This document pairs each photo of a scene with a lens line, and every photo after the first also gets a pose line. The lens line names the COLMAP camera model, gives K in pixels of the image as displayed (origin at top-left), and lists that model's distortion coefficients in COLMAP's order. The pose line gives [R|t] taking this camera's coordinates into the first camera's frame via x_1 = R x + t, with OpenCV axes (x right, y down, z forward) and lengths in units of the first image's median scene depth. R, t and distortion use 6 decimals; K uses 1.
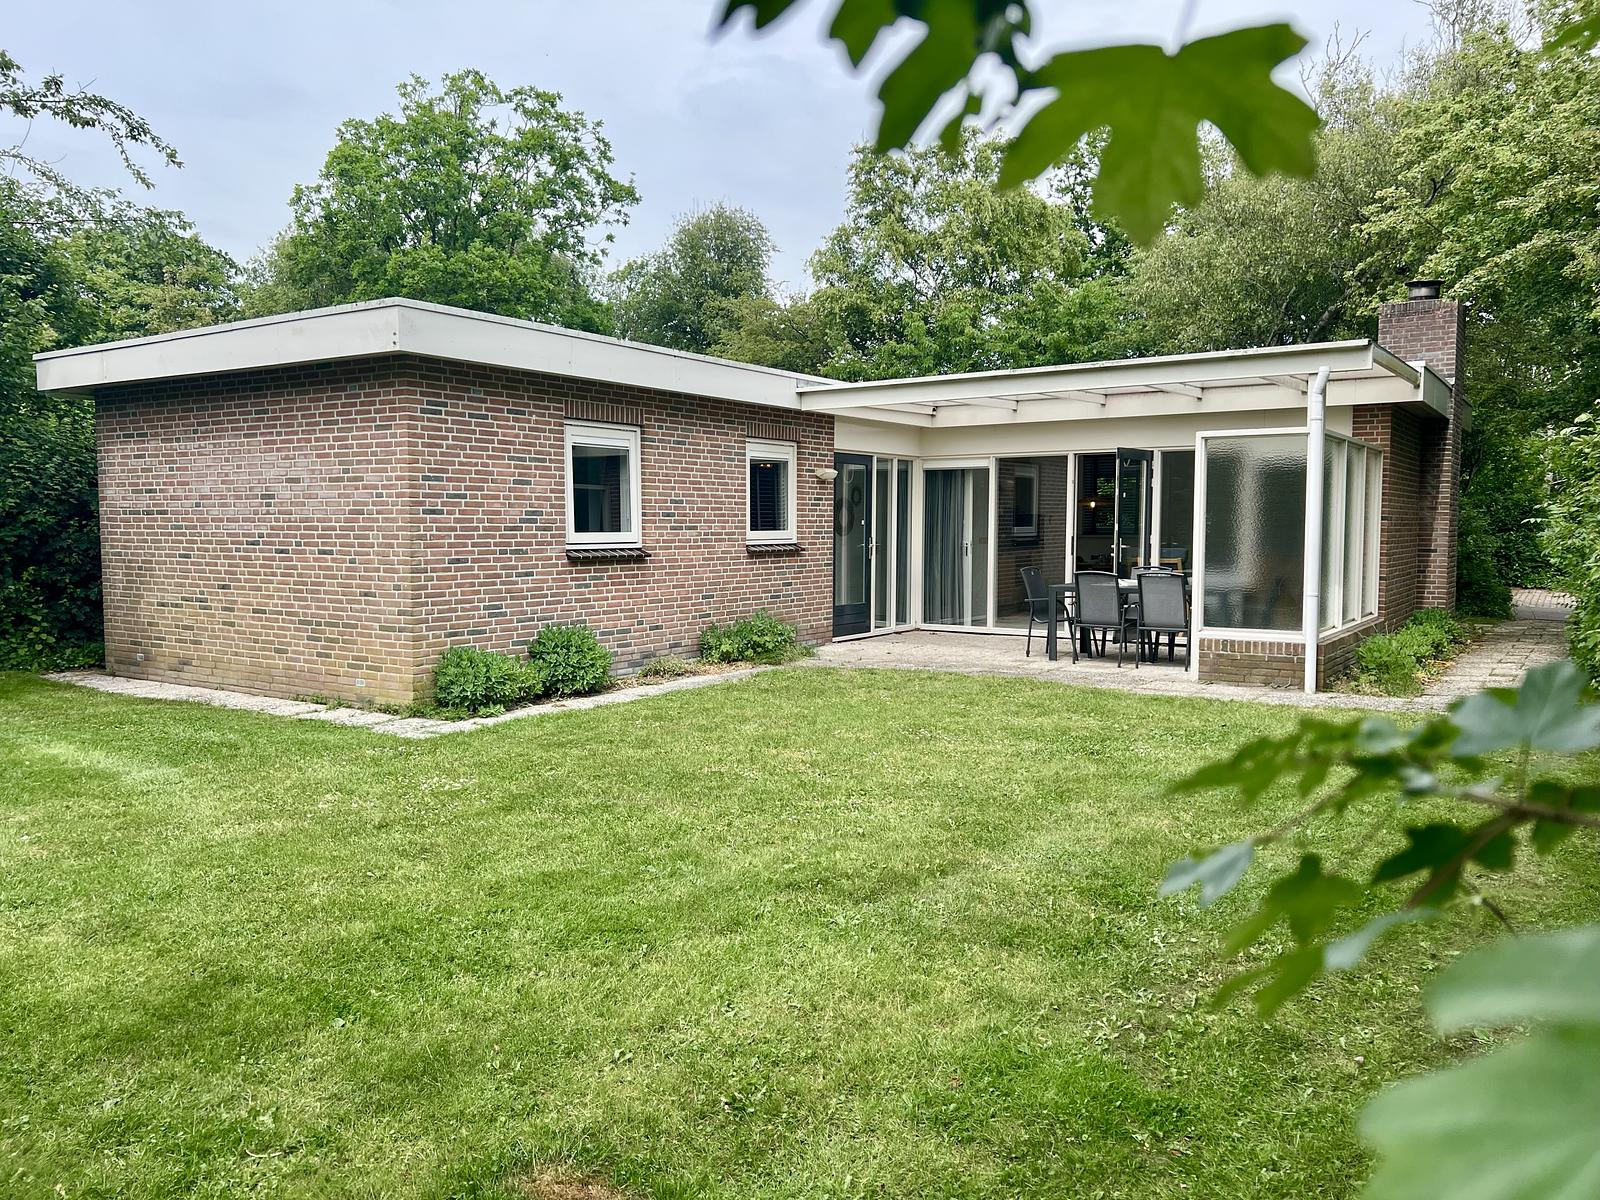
lens RADIAL K [[1174.0, 0, 800.0], [0, 1174.0, 600.0], [0, 0, 1]] dist [0.068126, -0.000185]
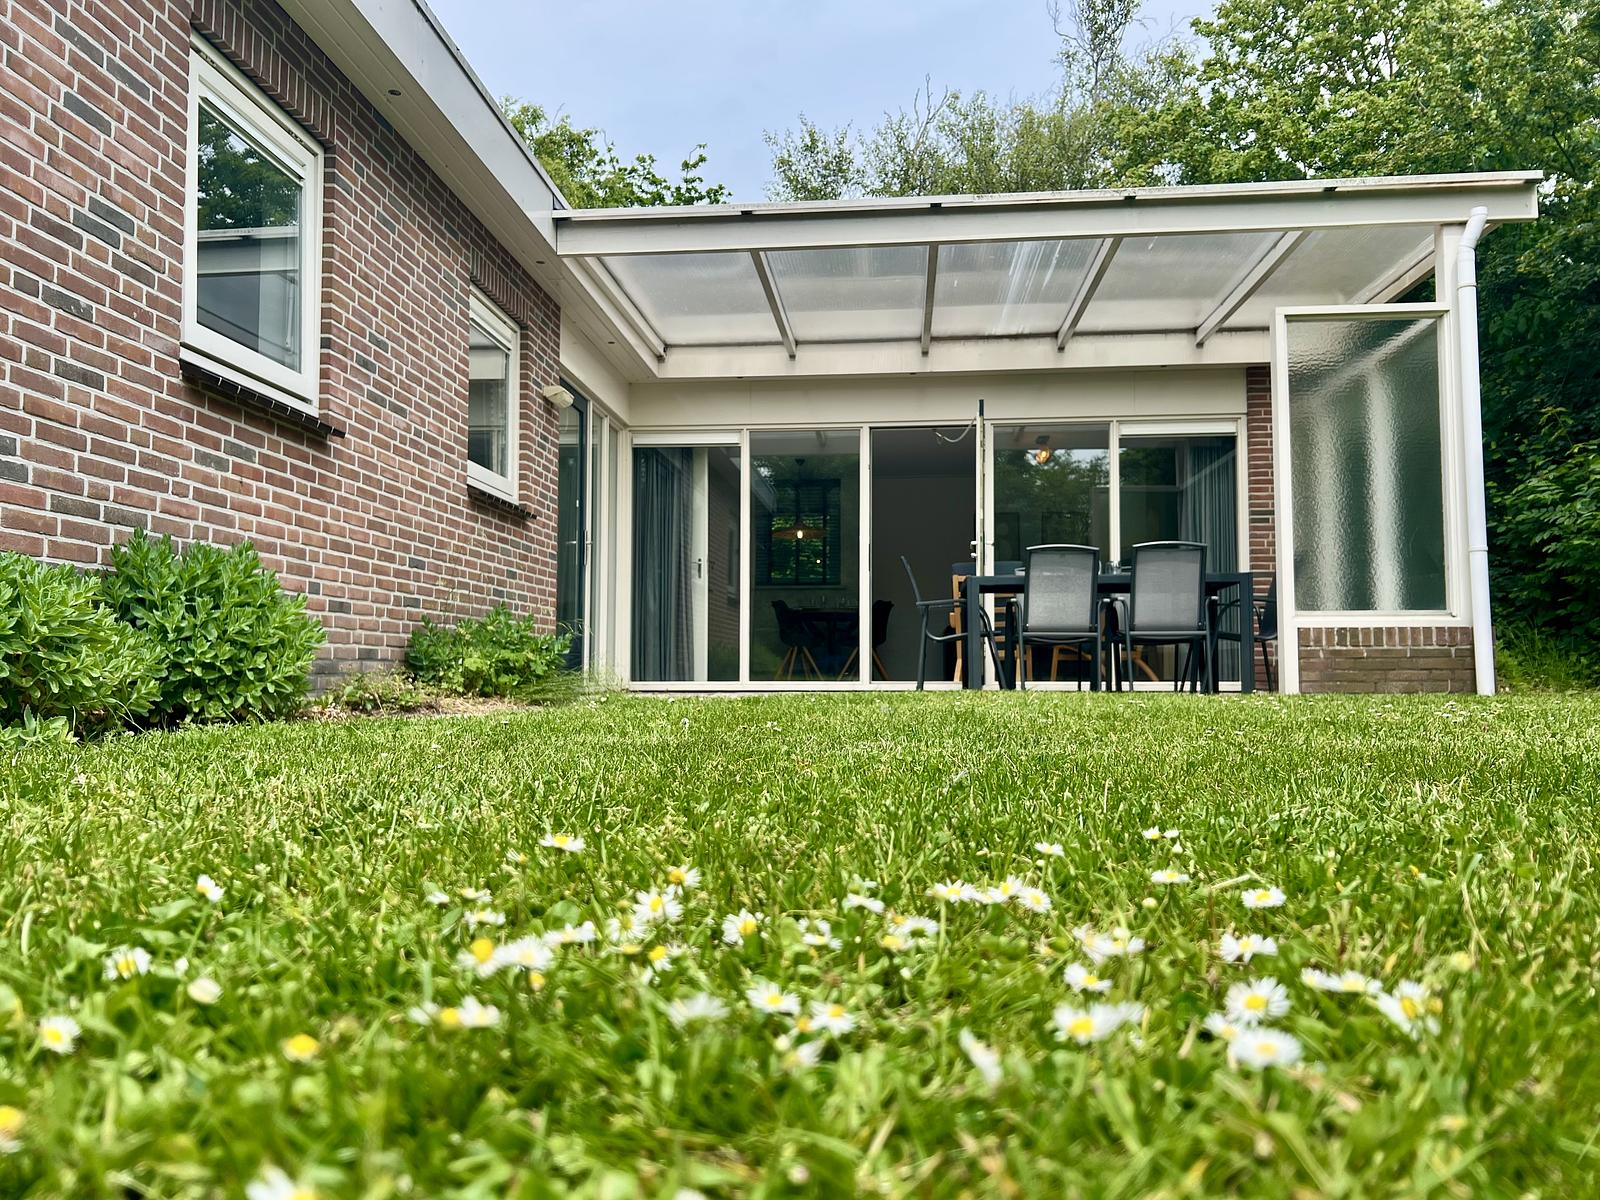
lens RADIAL K [[1216.5, 0, 800.0], [0, 1216.5, 600.0], [0, 0, 1]] dist [0.071843, -0.103213]
pose [[0.881053, 0.028631, 0.472150, -0.205035], [0.027894, 0.993285, -0.112284, 0.084470], [-0.472194, 0.112098, 0.874338, 0.563793]]
